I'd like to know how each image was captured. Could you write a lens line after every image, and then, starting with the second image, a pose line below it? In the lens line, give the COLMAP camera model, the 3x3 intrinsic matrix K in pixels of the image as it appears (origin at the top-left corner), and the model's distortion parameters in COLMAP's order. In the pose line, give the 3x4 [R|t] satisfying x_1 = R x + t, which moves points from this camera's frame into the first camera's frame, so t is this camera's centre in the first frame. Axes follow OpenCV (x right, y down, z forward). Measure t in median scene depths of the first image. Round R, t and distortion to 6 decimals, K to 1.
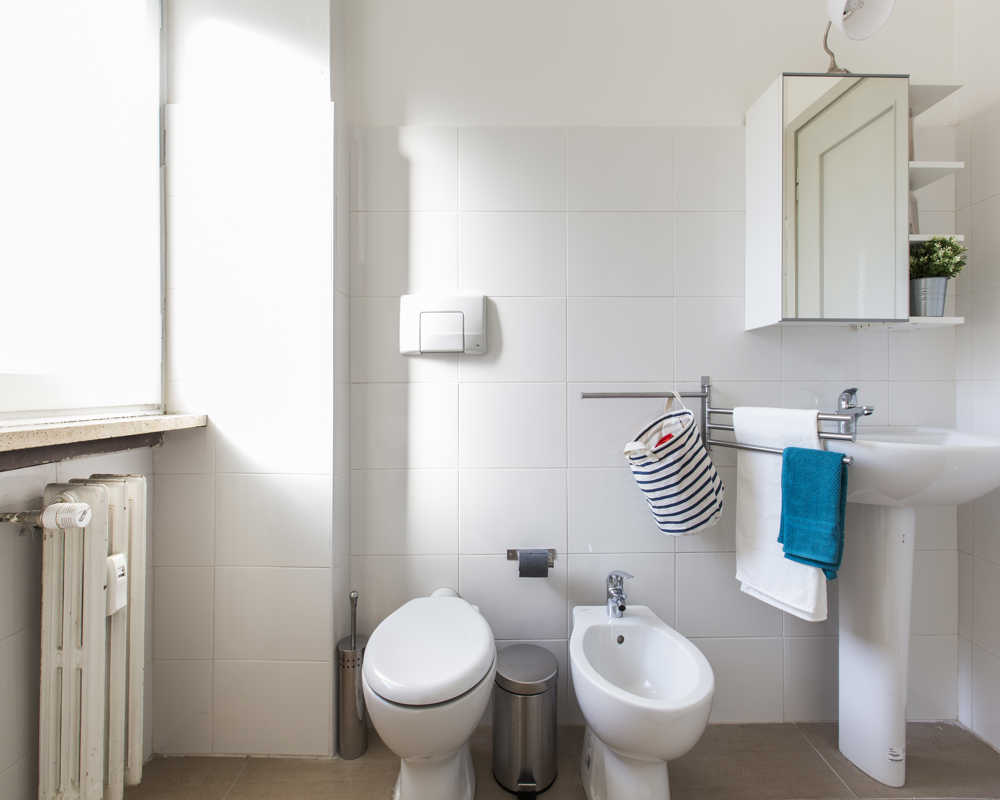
lens RADIAL K [[465.8, 0, 517.7], [0, 465.8, 382.4], [0, 0, 1]] dist [-0.000814, -0.000338]
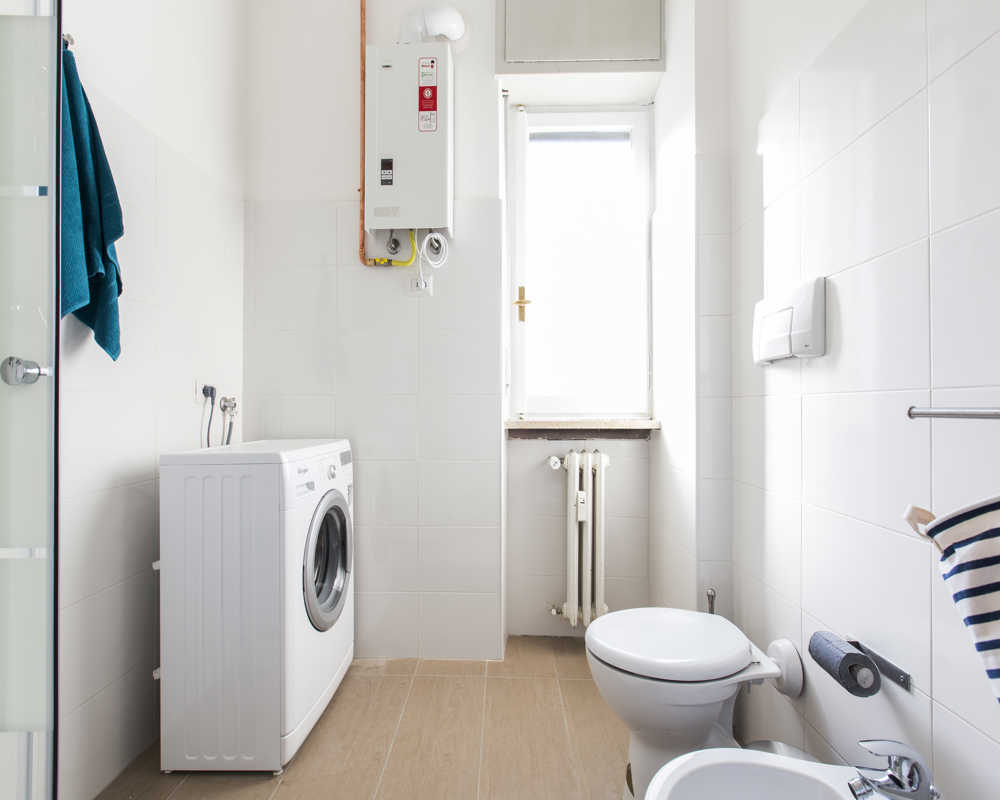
lens RADIAL K [[464.0, 0, 501.6], [0, 464.0, 398.1], [0, 0, 1]] dist [-0.001303, -0.000753]
pose [[-0.039907, -0.013757, -0.999109, 0.730099], [0.010500, 0.999844, -0.014186, 0.013620], [0.999148, -0.011057, -0.039756, 0.544389]]
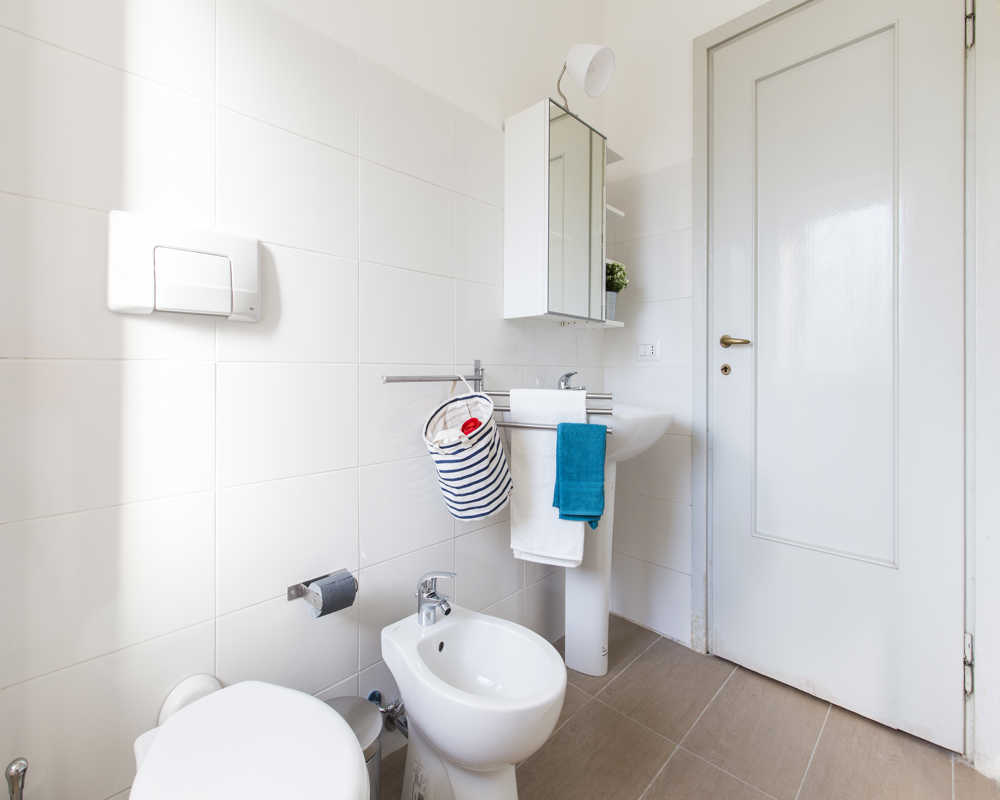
lens RADIAL K [[458.2, 0, 478.0], [0, 458.2, 370.6], [0, 0, 1]] dist [0.000766, -0.000103]
pose [[0.735464, 0.006612, 0.677531, -0.311681], [-0.015161, 0.999863, 0.006700, 0.003674], [-0.677394, -0.015200, 0.735463, 0.274186]]
